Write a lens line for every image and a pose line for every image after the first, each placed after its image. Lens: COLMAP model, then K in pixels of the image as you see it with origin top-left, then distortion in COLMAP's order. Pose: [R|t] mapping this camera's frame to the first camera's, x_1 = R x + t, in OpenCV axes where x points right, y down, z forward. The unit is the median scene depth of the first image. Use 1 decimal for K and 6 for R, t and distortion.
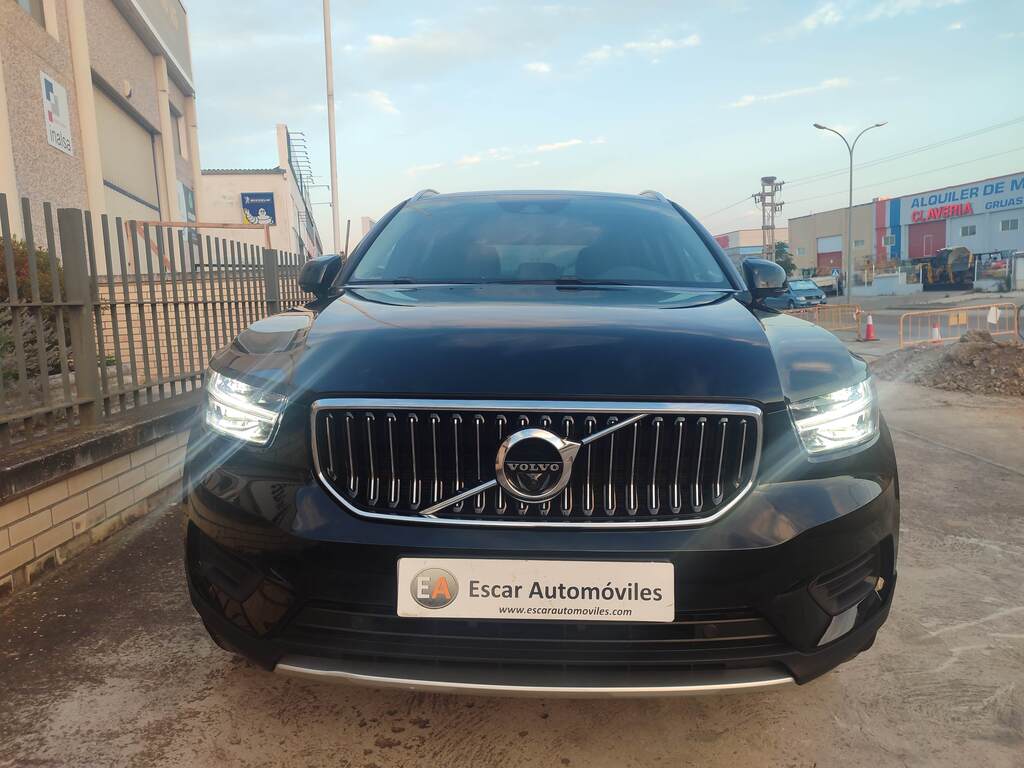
lens RADIAL K [[743.9, 0, 517.8], [0, 743.9, 387.1], [0, 0, 1]] dist [0.004071, -0.006436]
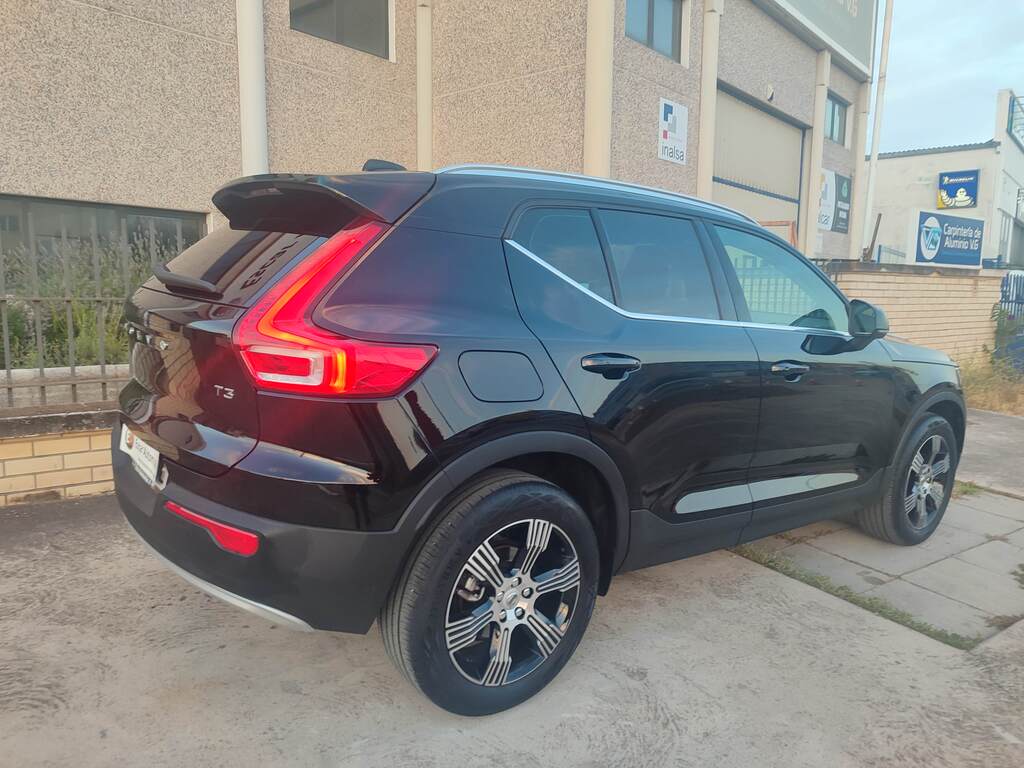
lens RADIAL K [[734.7, 0, 511.8], [0, 734.7, 386.9], [0, 0, 1]] dist [0.018008, -0.010696]
pose [[0.594320, 0.155639, -0.789025, 0.168354], [-0.134507, 0.986512, 0.093279, -0.024294], [0.792901, 0.050692, 0.607238, 0.062611]]
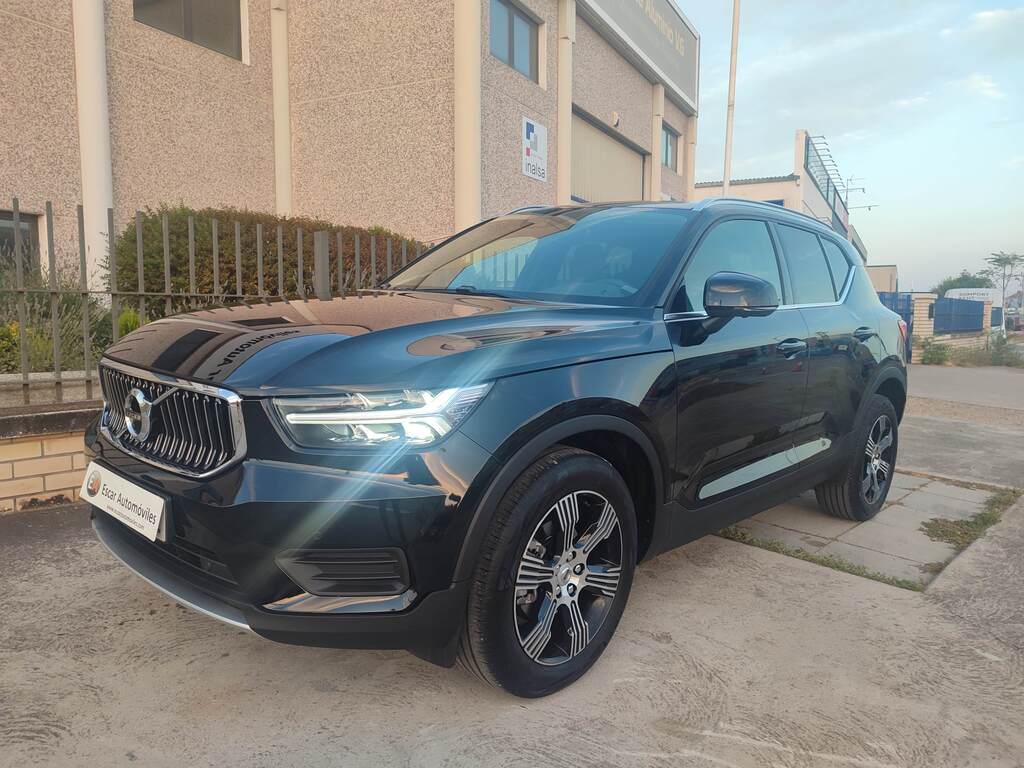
lens RADIAL K [[739.1, 0, 512.0], [0, 739.1, 384.0], [0, 0, 1]] dist [0.015362, -0.009732]
pose [[0.755688, 0.110463, -0.645549, 0.141515], [-0.118039, 0.992504, 0.031655, -0.007943], [0.644207, 0.052279, 0.763062, 0.035263]]
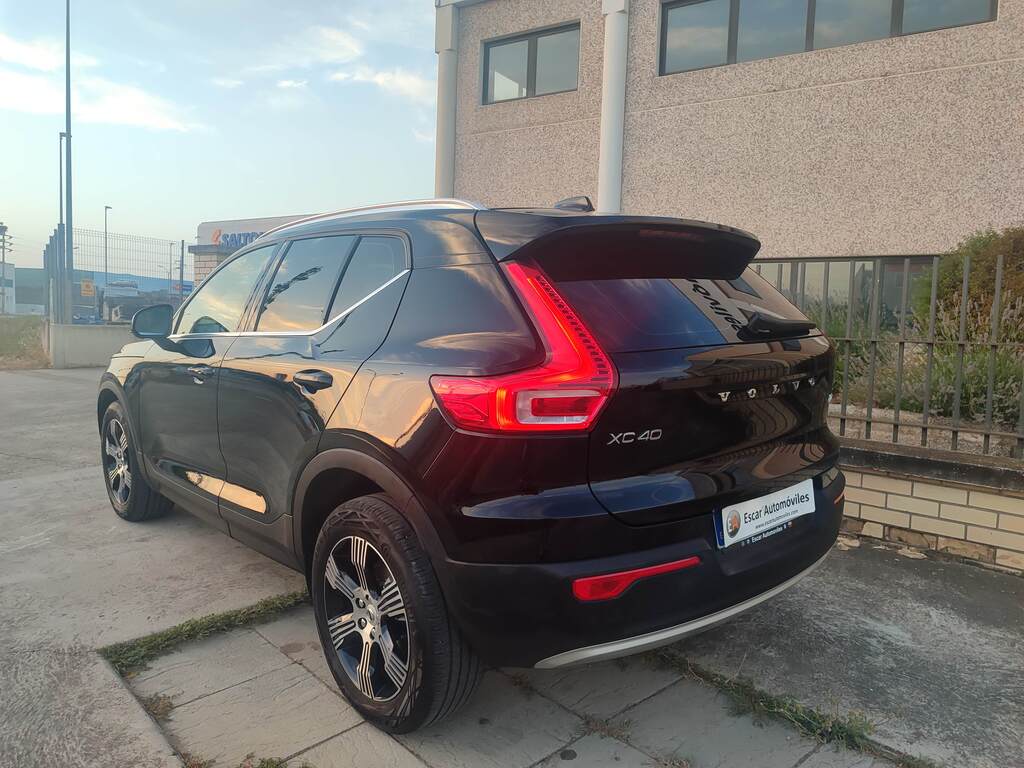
lens RADIAL K [[739.1, 0, 512.0], [0, 739.1, 384.0], [0, 0, 1]] dist [0.015362, -0.009732]
pose [[-0.721690, 0.076473, -0.687980, 0.148419], [-0.081545, 0.977566, 0.194203, -0.065957], [0.687397, 0.196256, -0.699263, 0.450208]]
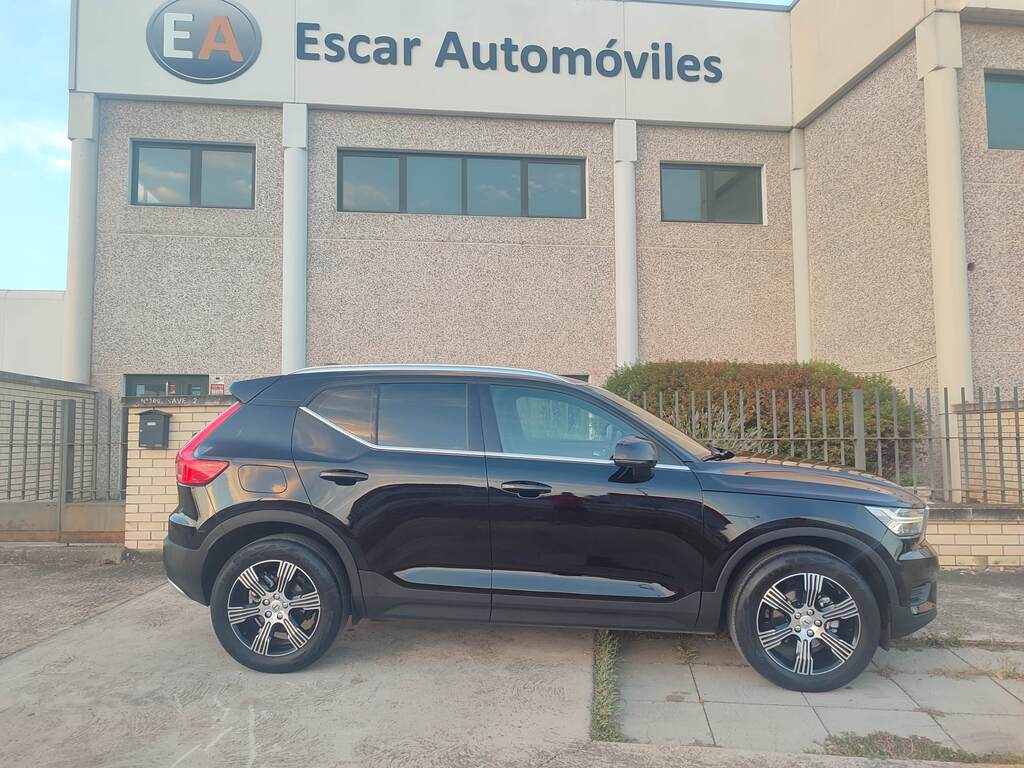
lens RADIAL K [[734.7, 0, 511.8], [0, 734.7, 386.9], [0, 0, 1]] dist [0.018008, -0.010696]
pose [[-0.100510, -0.018888, -0.994757, 0.311641], [-0.104082, 0.994534, -0.008367, -0.052841], [0.989477, 0.102695, -0.101927, 0.253986]]
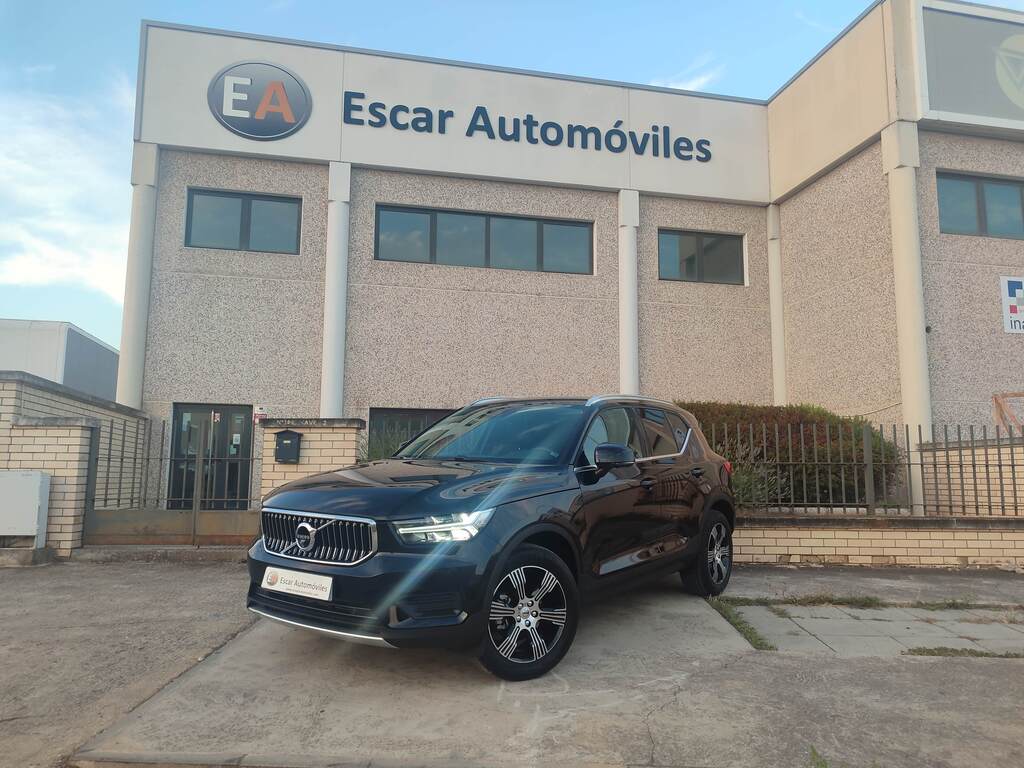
lens RADIAL K [[737.4, 0, 510.5], [0, 737.4, 388.7], [0, 0, 1]] dist [0.013854, -0.002086]
pose [[-0.012384, -0.076816, -0.996968, 0.414506], [-0.123831, 0.989488, -0.074702, -0.028797], [0.992226, 0.122531, -0.021766, 0.156807]]
